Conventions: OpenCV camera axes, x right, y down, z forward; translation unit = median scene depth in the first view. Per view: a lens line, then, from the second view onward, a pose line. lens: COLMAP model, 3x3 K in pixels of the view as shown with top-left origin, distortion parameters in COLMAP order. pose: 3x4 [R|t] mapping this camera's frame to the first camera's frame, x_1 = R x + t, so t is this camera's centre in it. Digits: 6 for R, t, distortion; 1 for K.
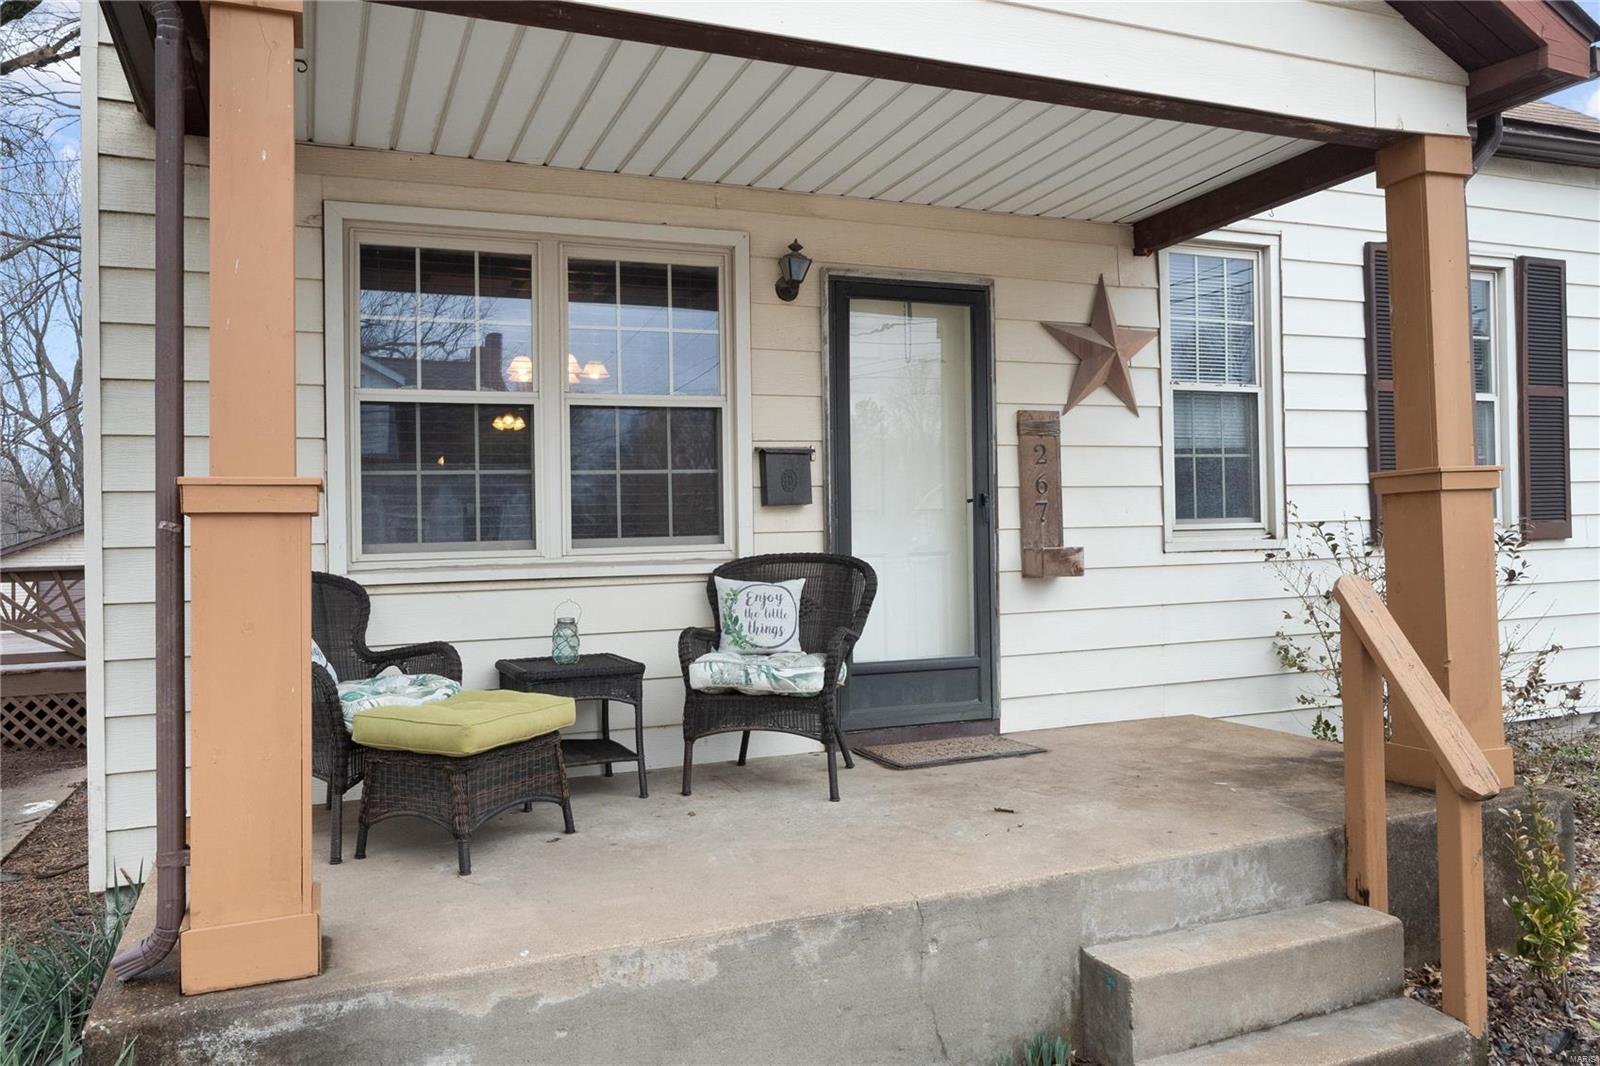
lens RADIAL K [[1173.0, 0, 800.0], [0, 1173.0, 533.0], [0, 0, 1]] dist [0.006646, 0.000759]
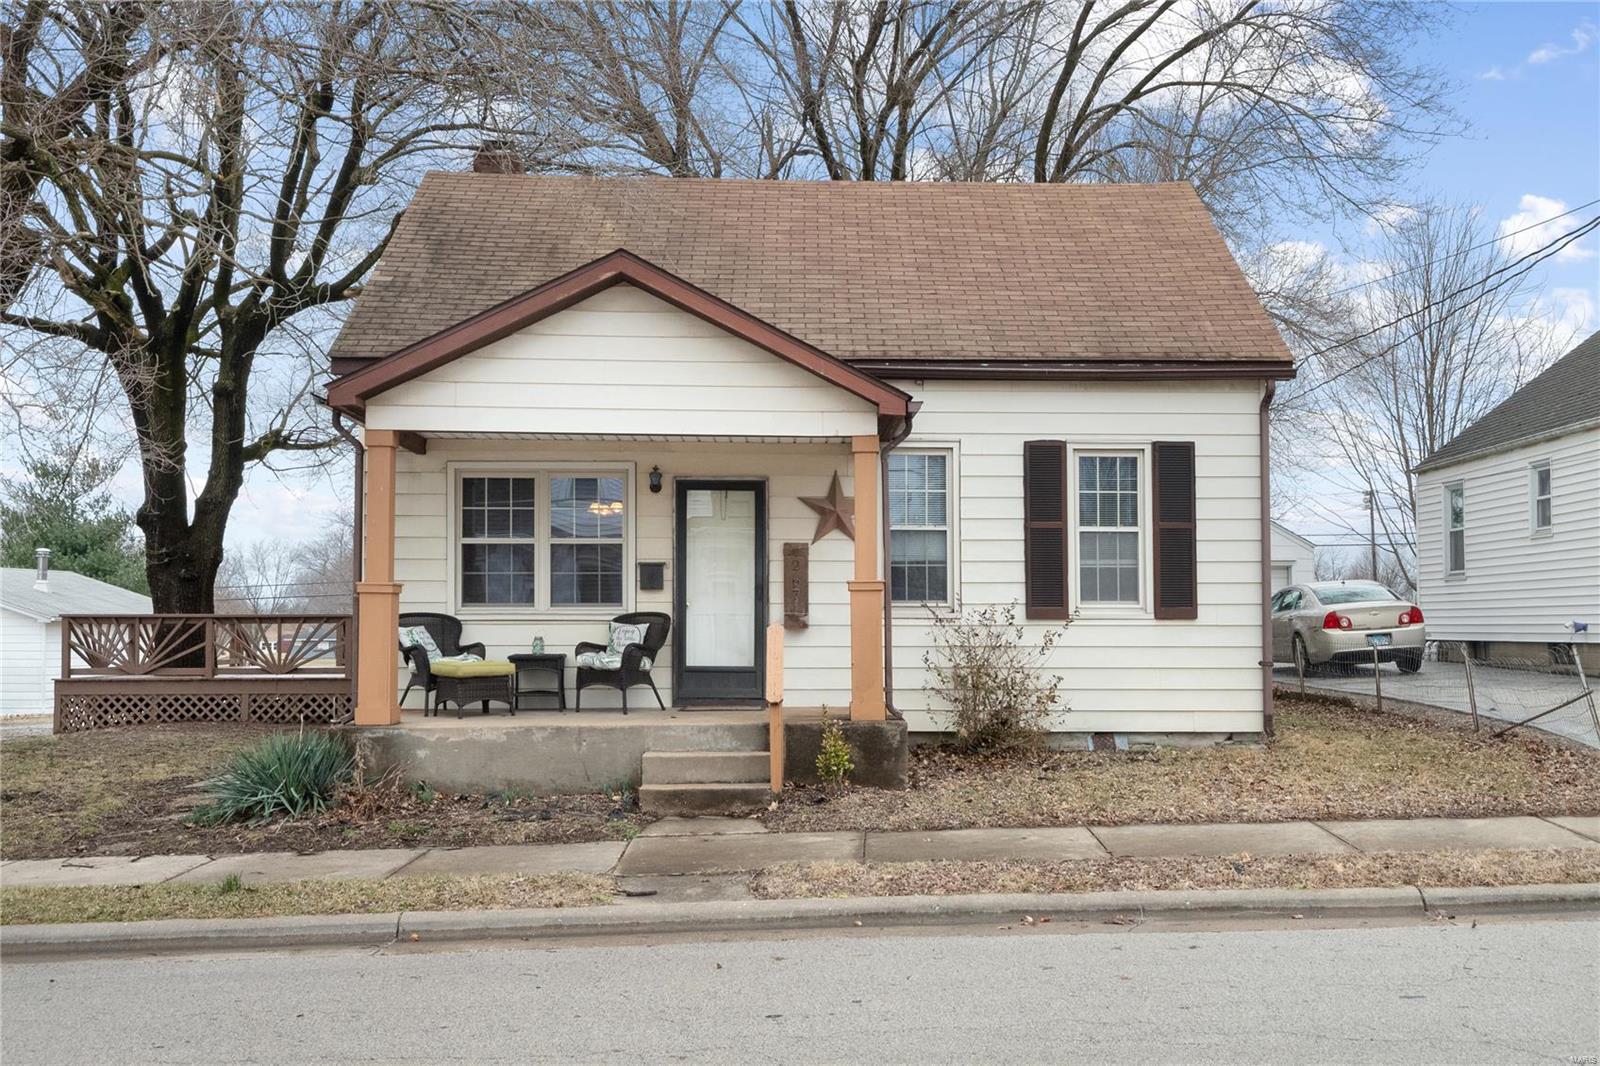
lens RADIAL K [[1418.5, 0, 801.5], [0, 1418.5, 592.6], [0, 0, 1]] dist [0.093252, 0.000921]
pose [[0.945268, 0.022030, -0.325550, 1.067232], [-0.024358, 0.999699, -0.003077, -0.016398], [0.325384, 0.010839, 0.945520, -1.321139]]
